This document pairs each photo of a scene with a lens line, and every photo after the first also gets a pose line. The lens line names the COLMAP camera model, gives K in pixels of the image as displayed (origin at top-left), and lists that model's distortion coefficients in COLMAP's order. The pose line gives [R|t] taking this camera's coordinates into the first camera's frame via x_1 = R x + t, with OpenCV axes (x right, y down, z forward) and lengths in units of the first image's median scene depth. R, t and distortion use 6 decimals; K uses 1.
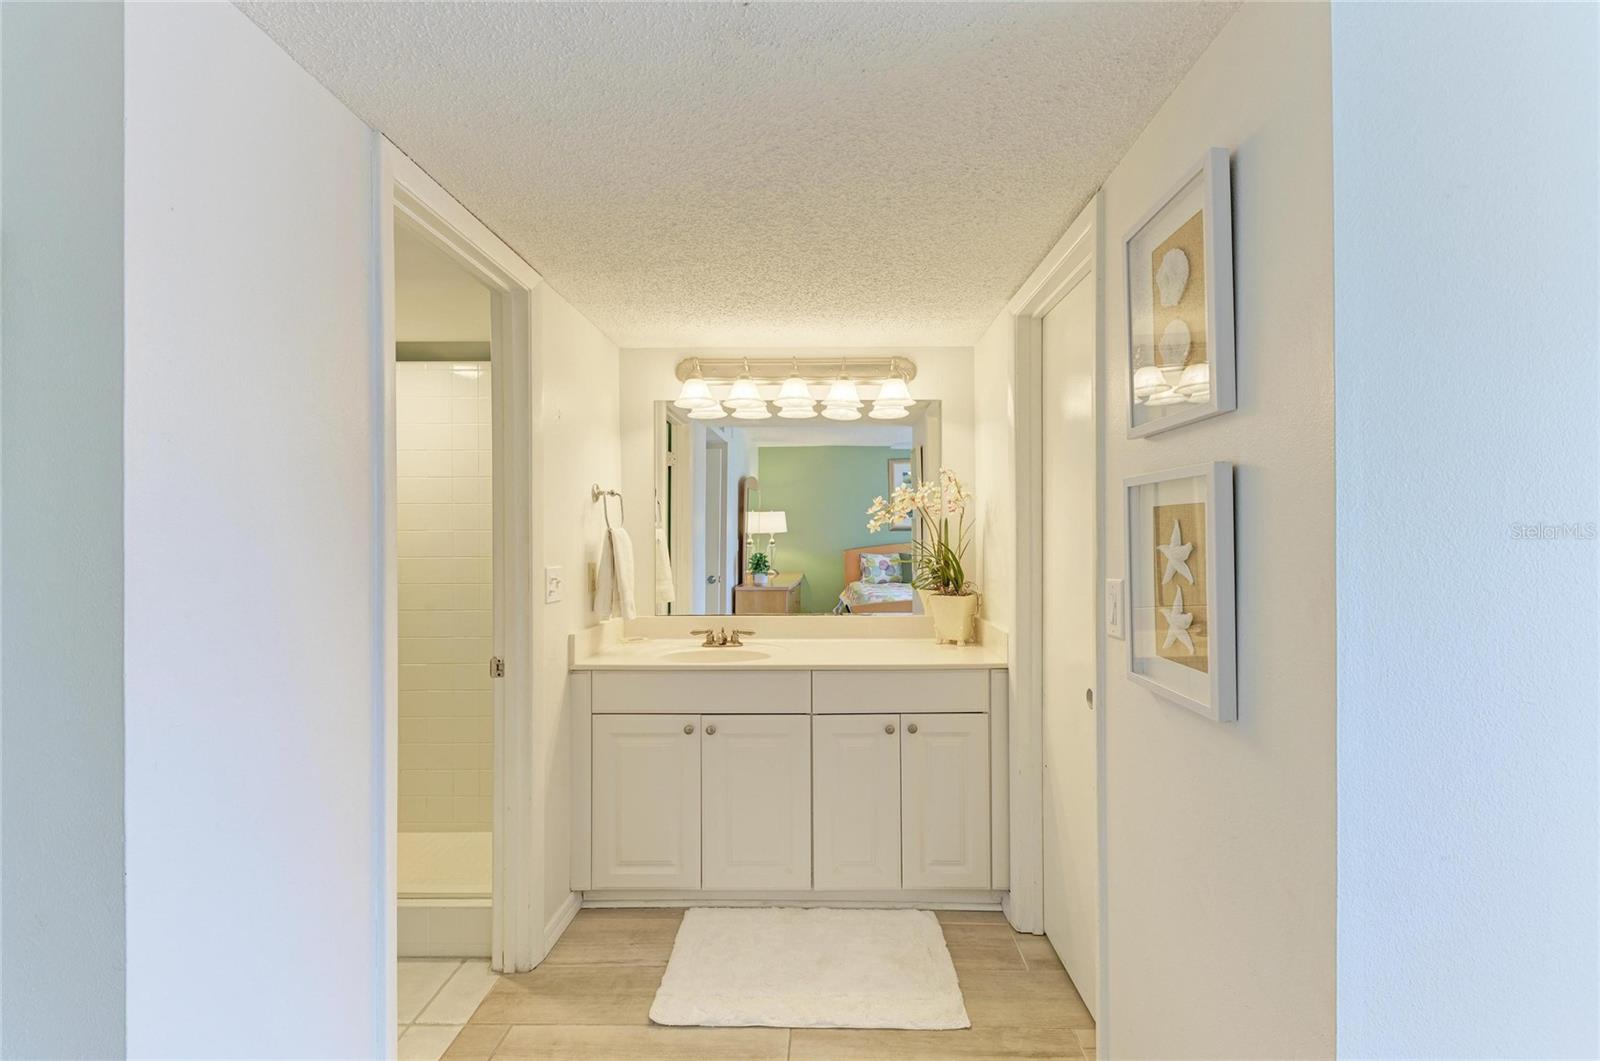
lens RADIAL K [[655.2, 0, 807.7], [0, 655.2, 540.0], [0, 0, 1]] dist [0.002288, -0.000544]
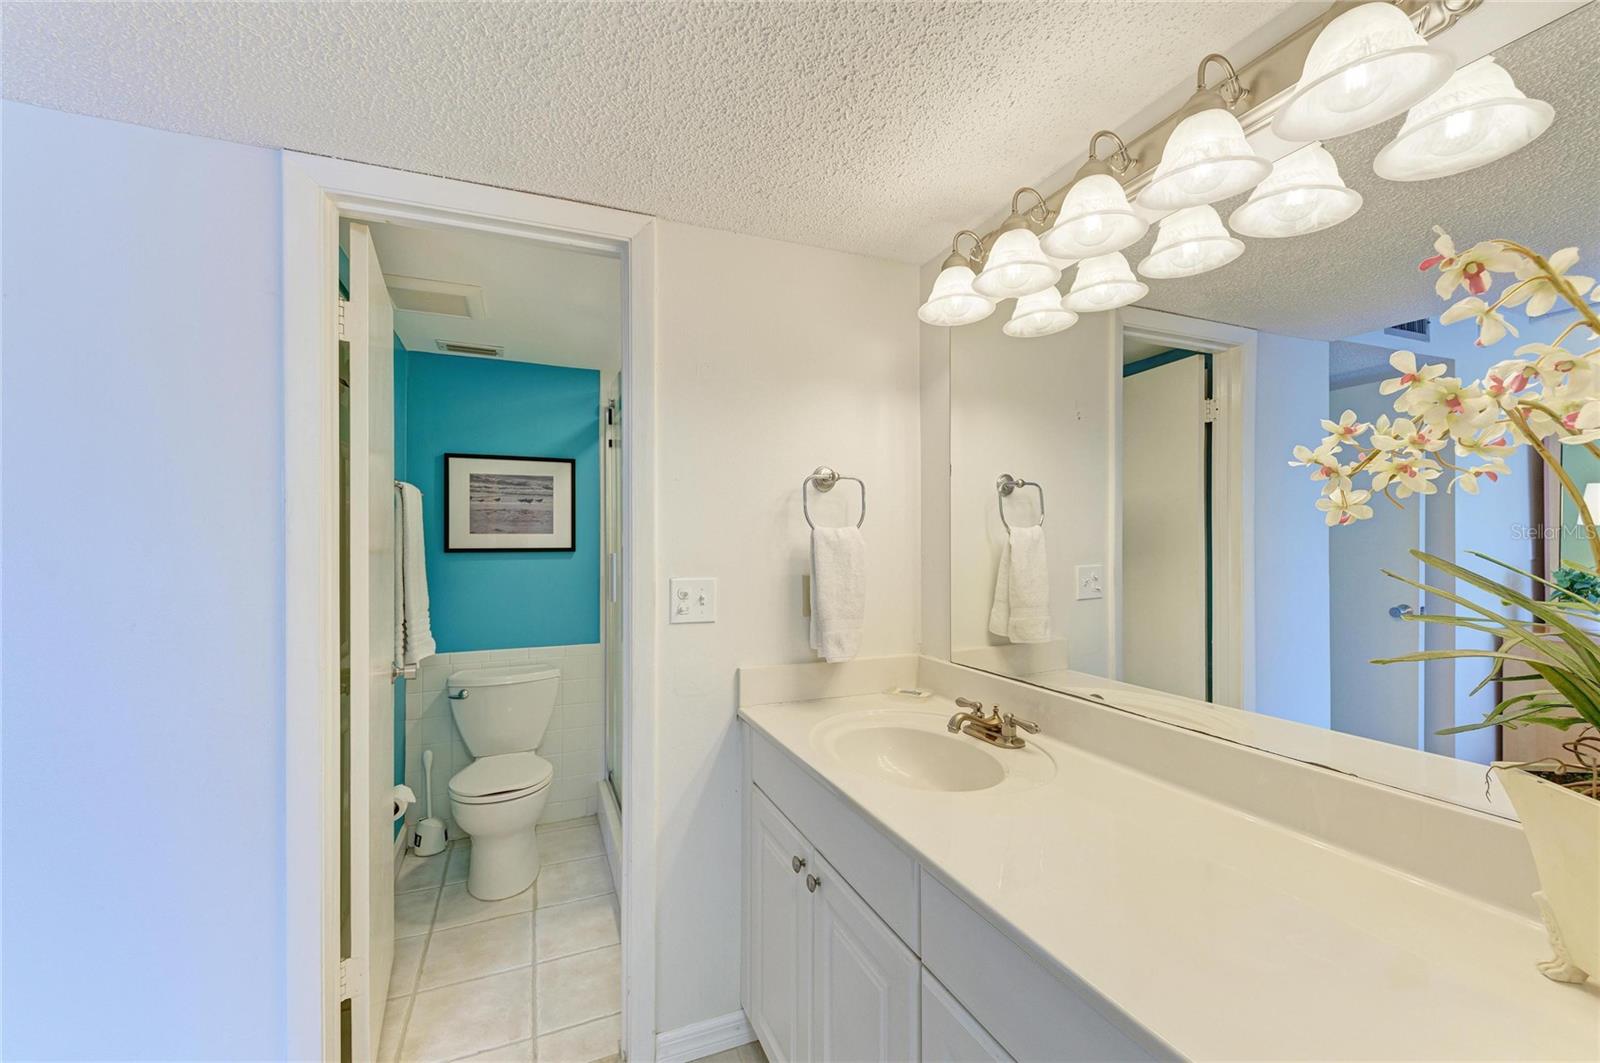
lens RADIAL K [[657.7, 0, 803.1], [0, 657.7, 535.5], [0, 0, 1]] dist [0.002134, 0.000018]
pose [[0.415799, -0.000562, -0.909456, 0.130987], [-0.000729, 0.999999, -0.000951, -0.003138], [0.909456, 0.001058, 0.415799, 0.270256]]
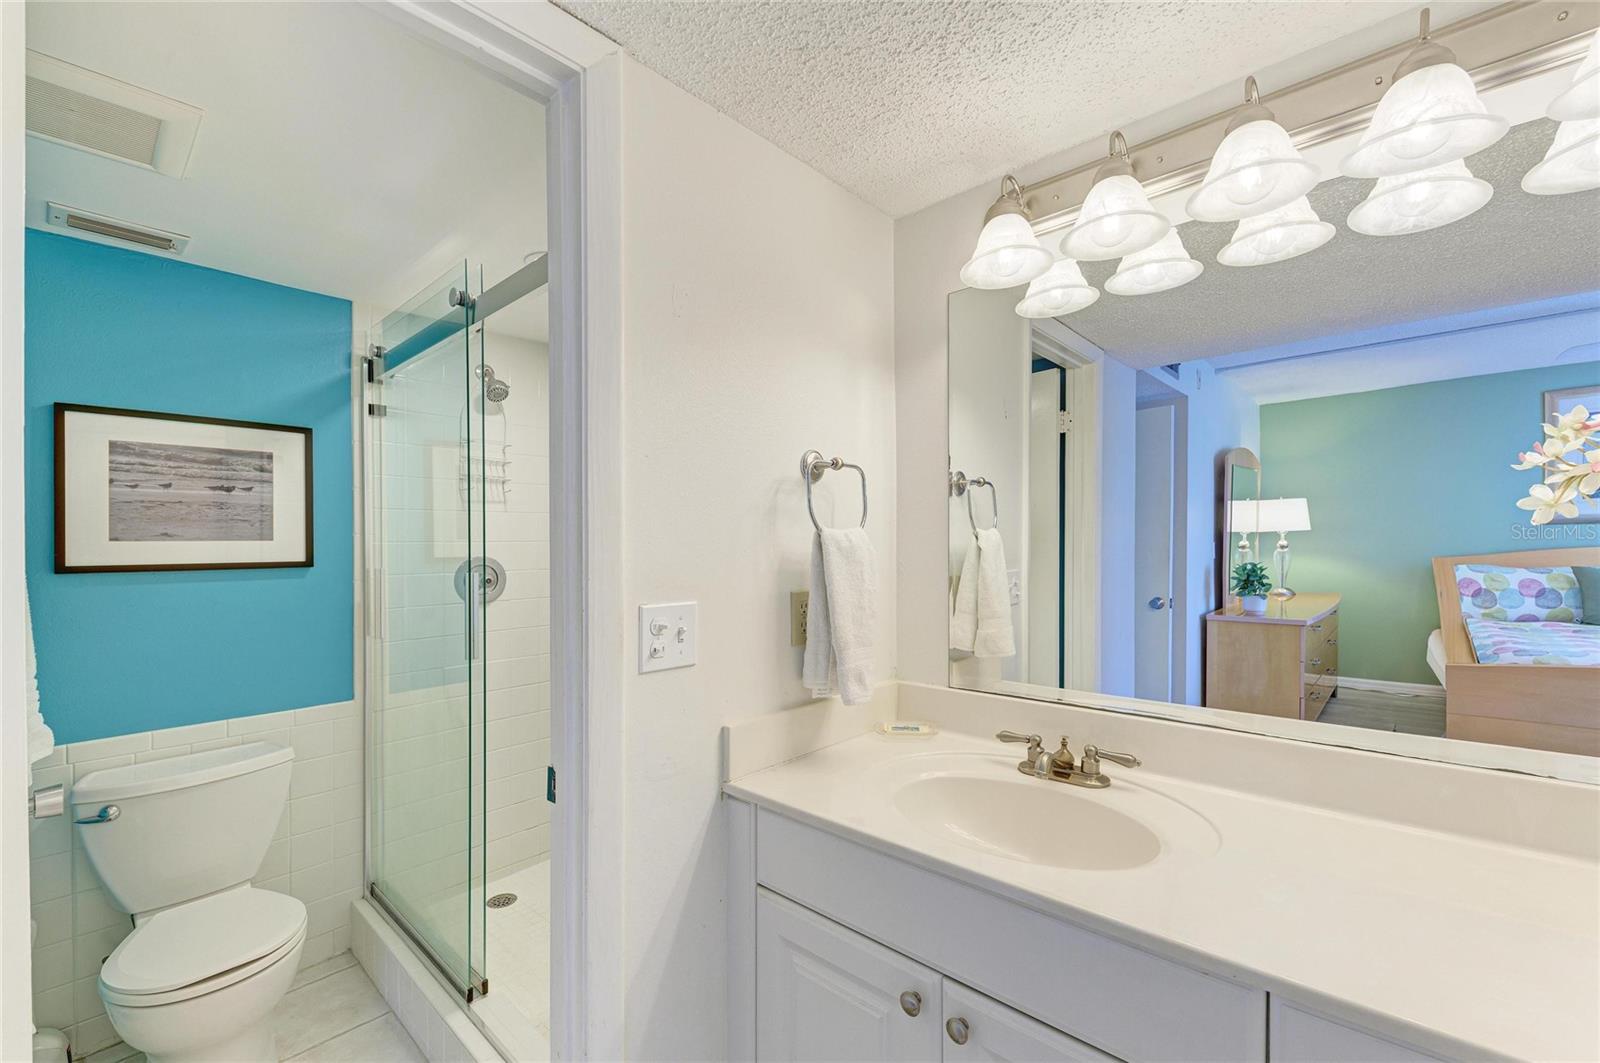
lens RADIAL K [[664.6, 0, 812.1], [0, 664.6, 541.9], [0, 0, 1]] dist [0.002199, -0.004540]
pose [[0.764628, -0.004707, -0.644455, 0.016596], [0.005047, 0.999986, -0.001316, -0.002338], [0.644452, -0.002246, 0.764641, 0.226514]]
